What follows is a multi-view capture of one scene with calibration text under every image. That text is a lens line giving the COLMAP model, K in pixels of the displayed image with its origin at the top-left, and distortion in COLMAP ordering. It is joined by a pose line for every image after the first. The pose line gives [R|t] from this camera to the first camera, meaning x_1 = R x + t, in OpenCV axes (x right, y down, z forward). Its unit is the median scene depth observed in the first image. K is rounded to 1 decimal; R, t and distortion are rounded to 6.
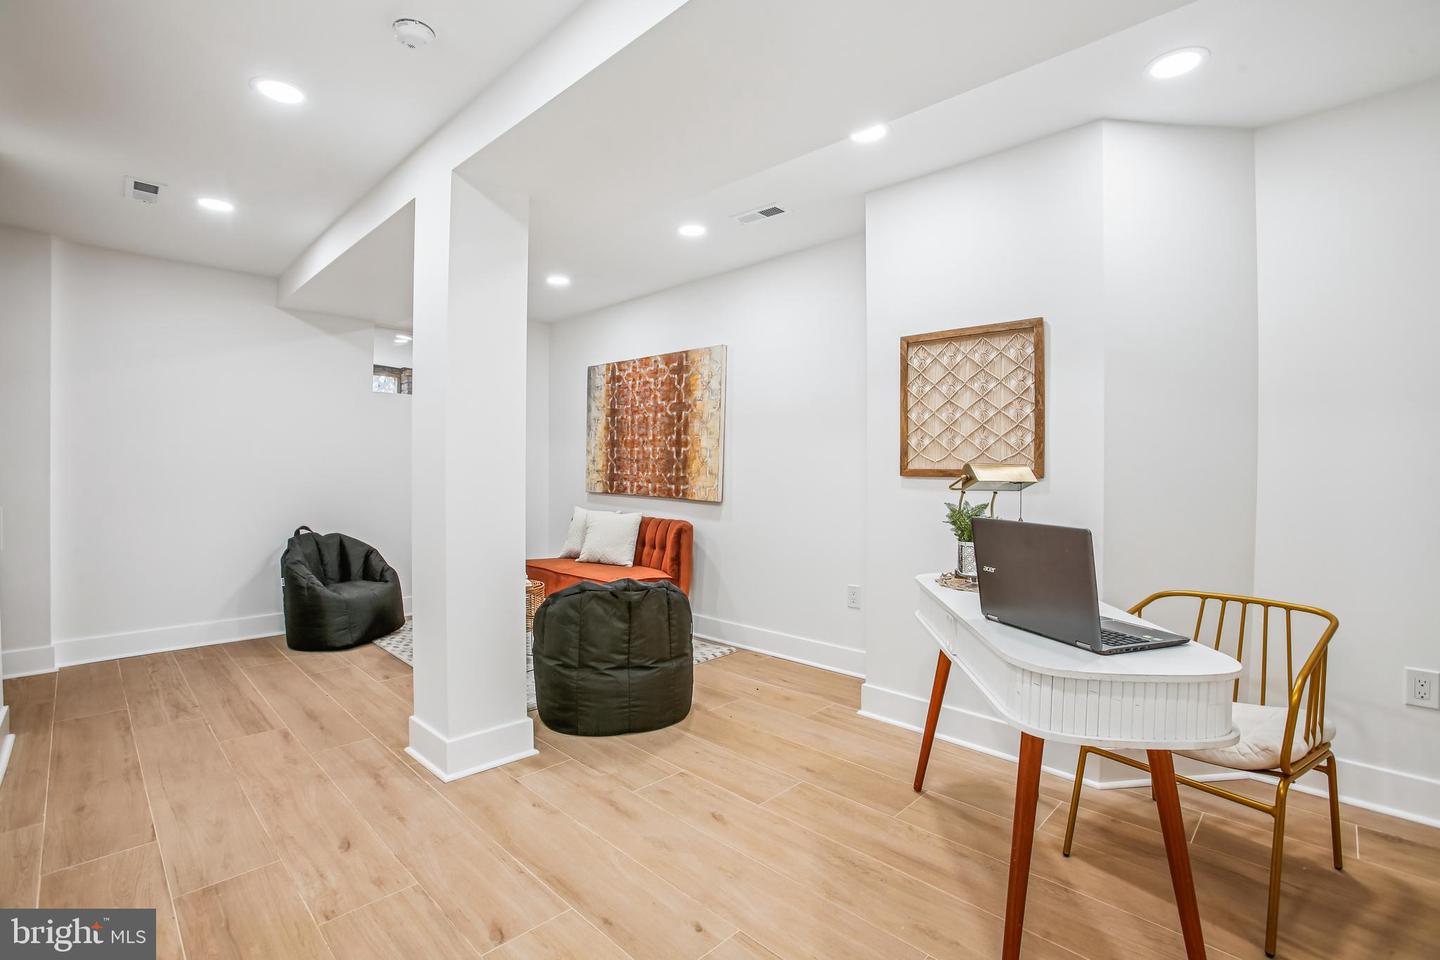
lens RADIAL K [[687.8, 0, 697.7], [0, 687.8, 469.7], [0, 0, 1]] dist [-0.015096, 0.000203]
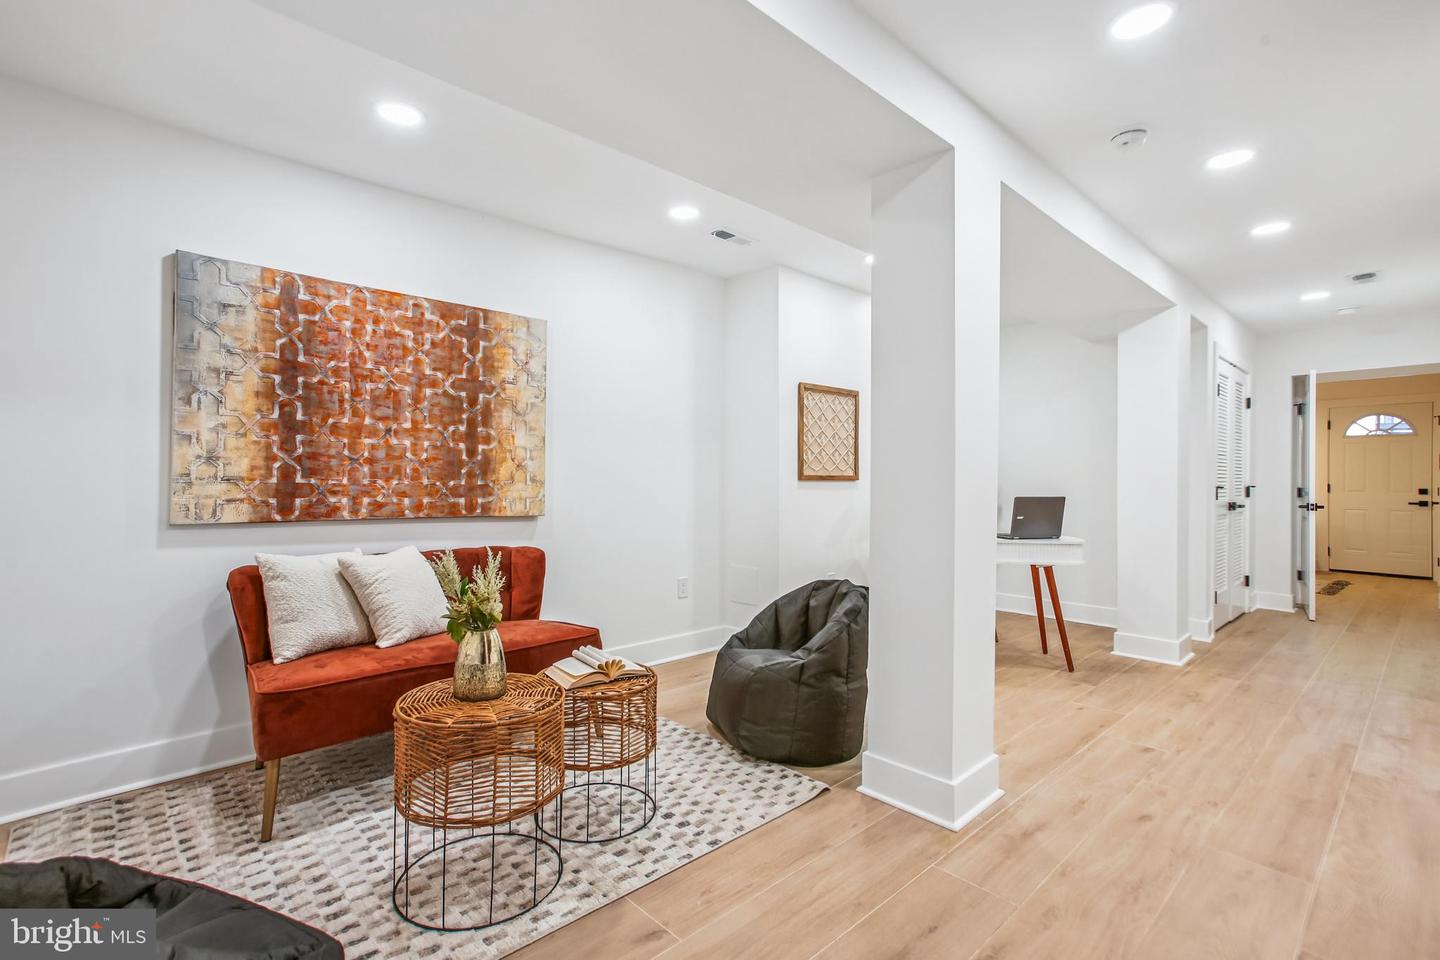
lens RADIAL K [[687.8, 0, 697.7], [0, 687.8, 469.7], [0, 0, 1]] dist [-0.015096, 0.000203]
pose [[0.006462, 0.000550, 0.999979, -0.695975], [-0.004465, 0.999990, -0.000521, -0.006566], [-0.999969, -0.004462, 0.006465, 0.737344]]
